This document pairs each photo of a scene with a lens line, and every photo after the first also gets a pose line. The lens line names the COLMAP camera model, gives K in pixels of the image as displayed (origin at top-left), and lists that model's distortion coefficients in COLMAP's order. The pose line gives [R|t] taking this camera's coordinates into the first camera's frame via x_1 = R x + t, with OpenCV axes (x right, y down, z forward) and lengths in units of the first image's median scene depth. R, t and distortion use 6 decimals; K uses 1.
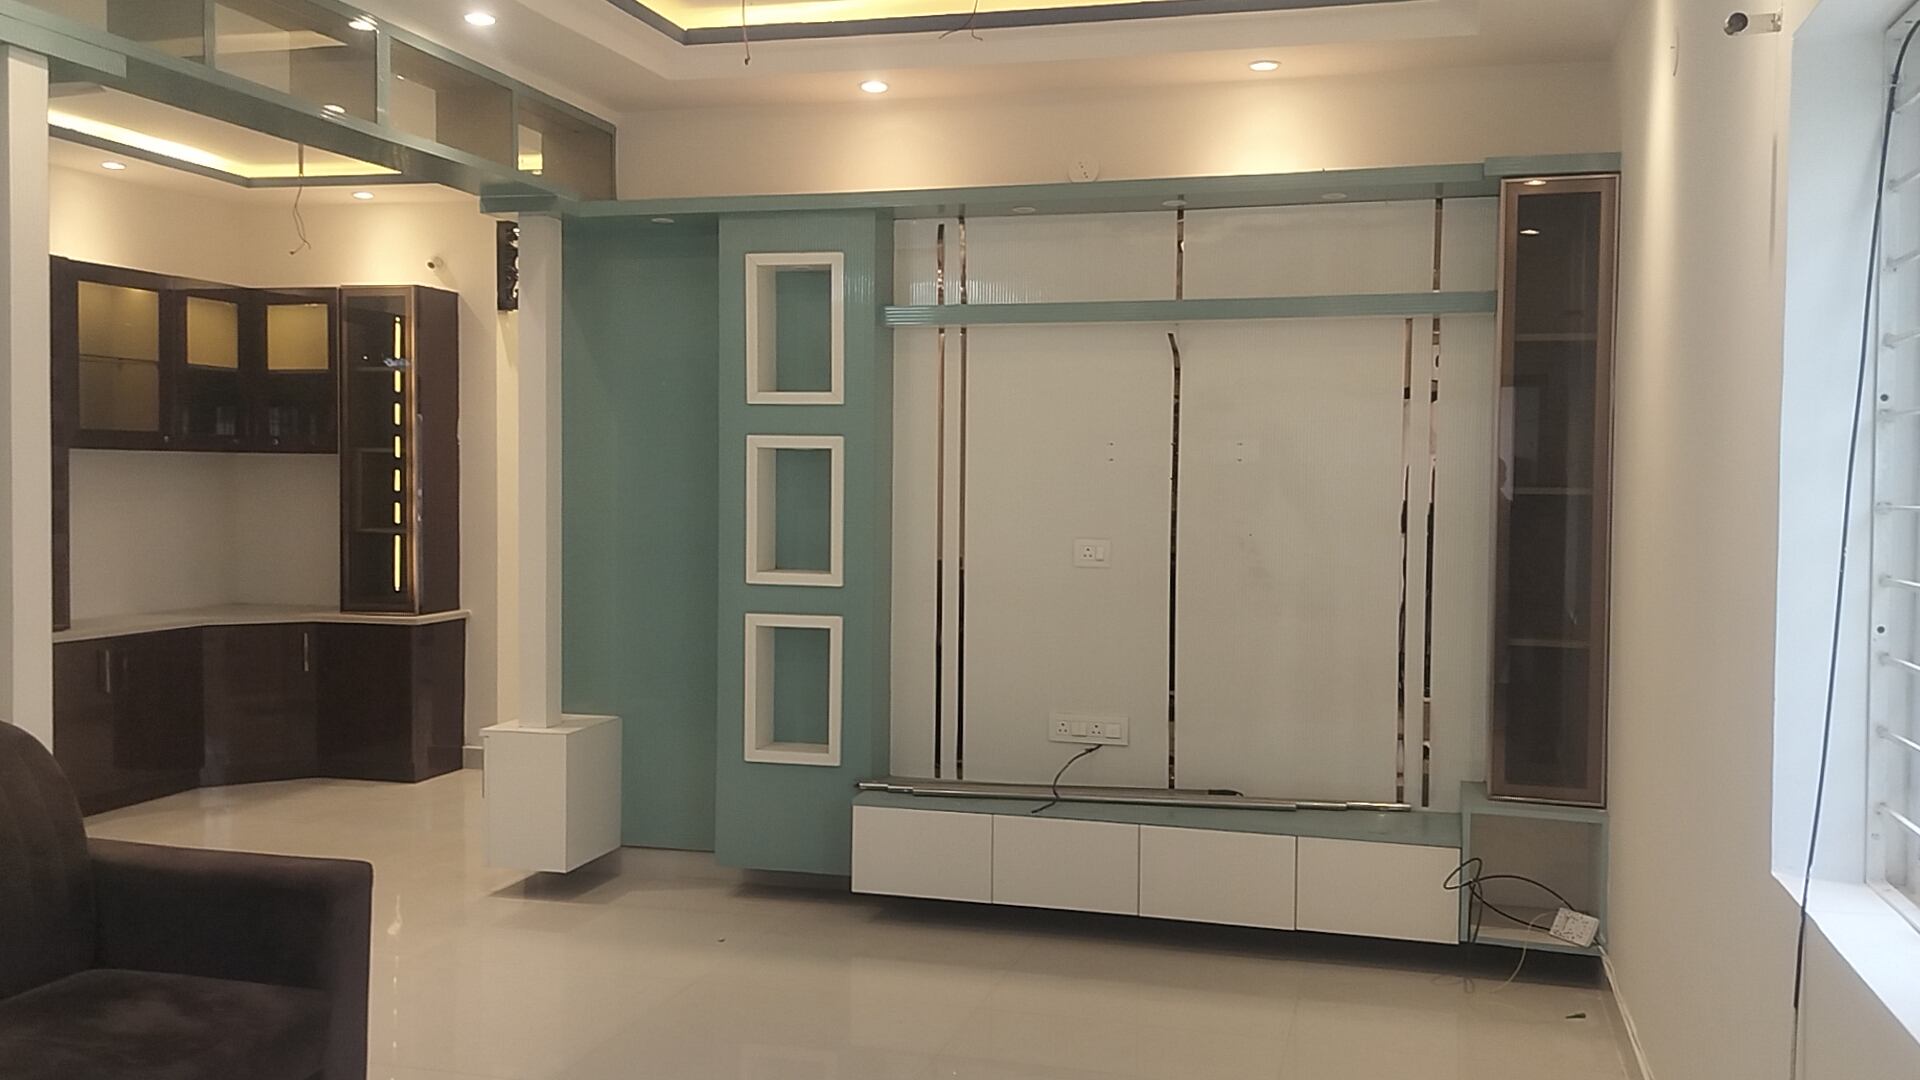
lens RADIAL K [[1657.2, 0, 974.0], [0, 1657.2, 558.9], [0, 0, 1]] dist [0.104366, -0.157864]
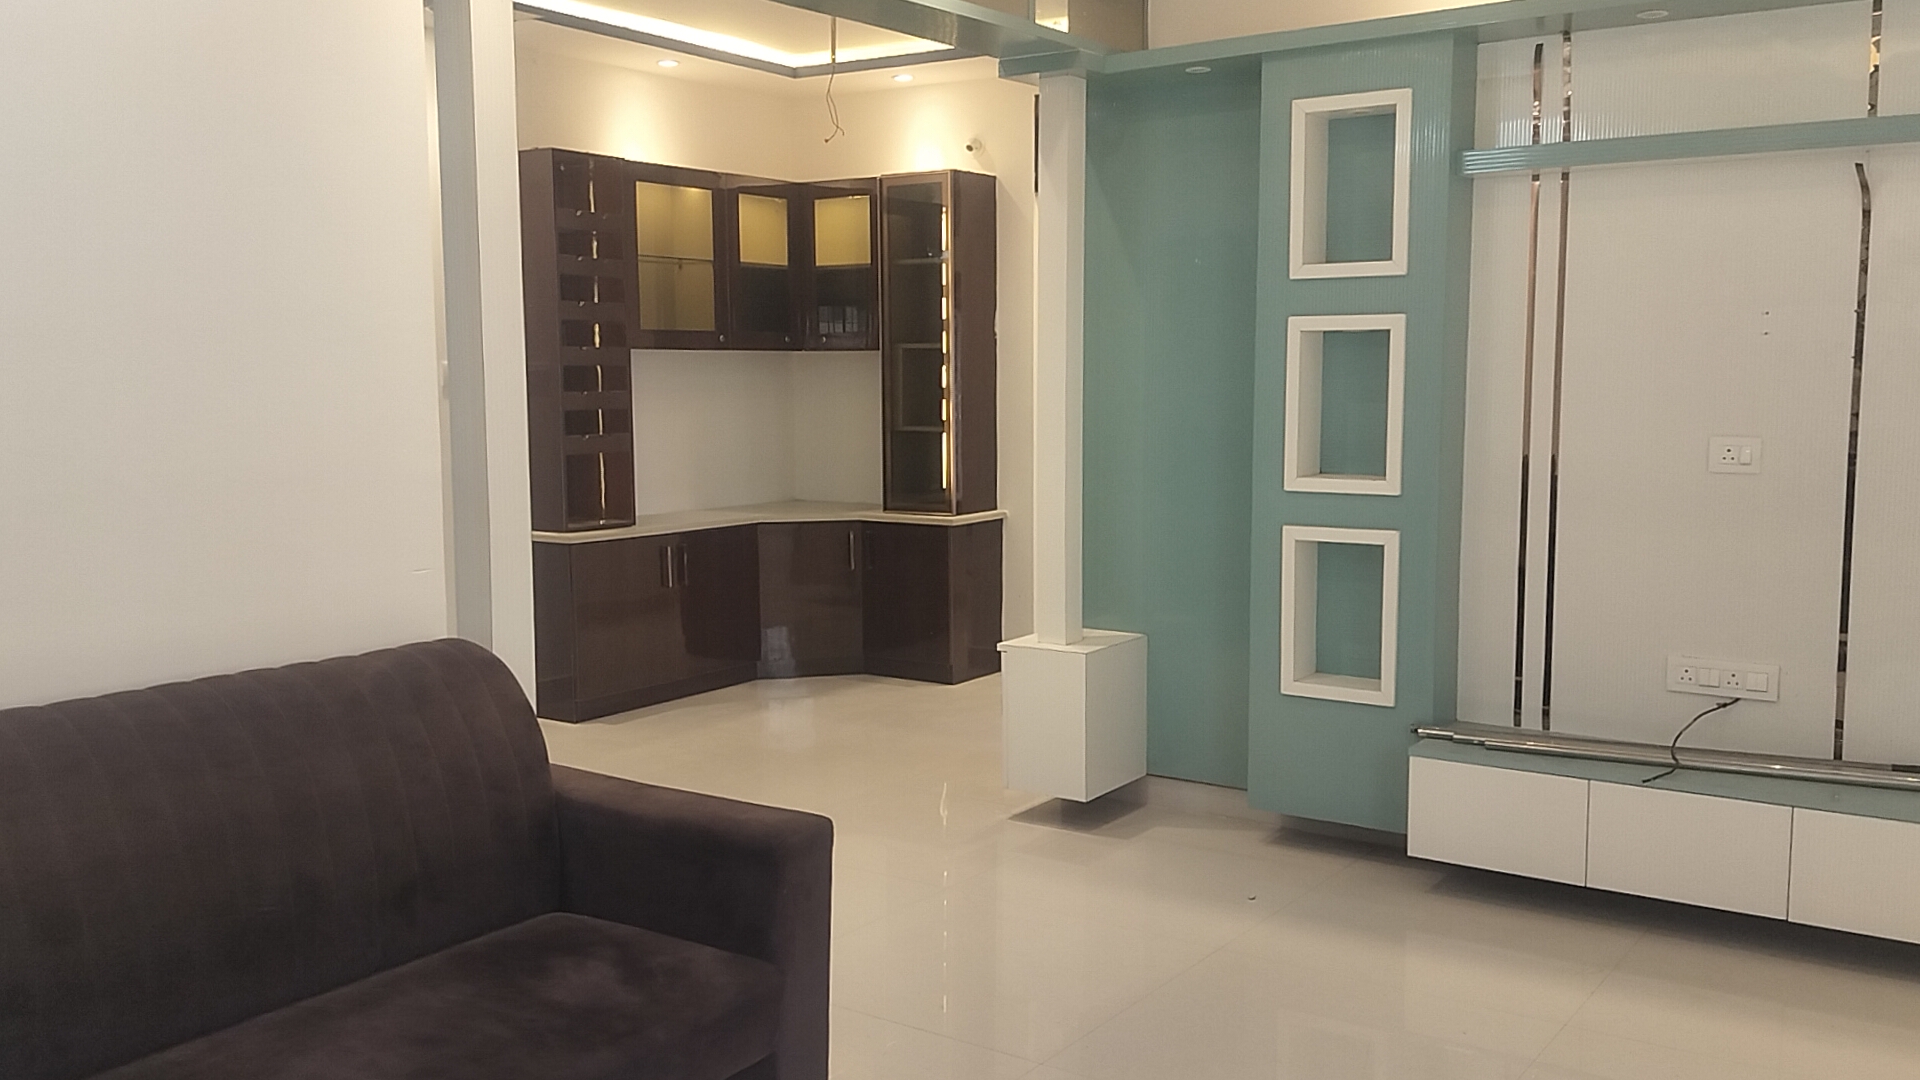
lens RADIAL K [[1657.2, 0, 974.0], [0, 1657.2, 558.9], [0, 0, 1]] dist [0.104366, -0.157864]
pose [[0.943390, 0.022185, -0.330944, -0.003002], [-0.000047, 0.997770, 0.066752, -0.007106], [0.331687, -0.062957, 0.941286, 0.129187]]
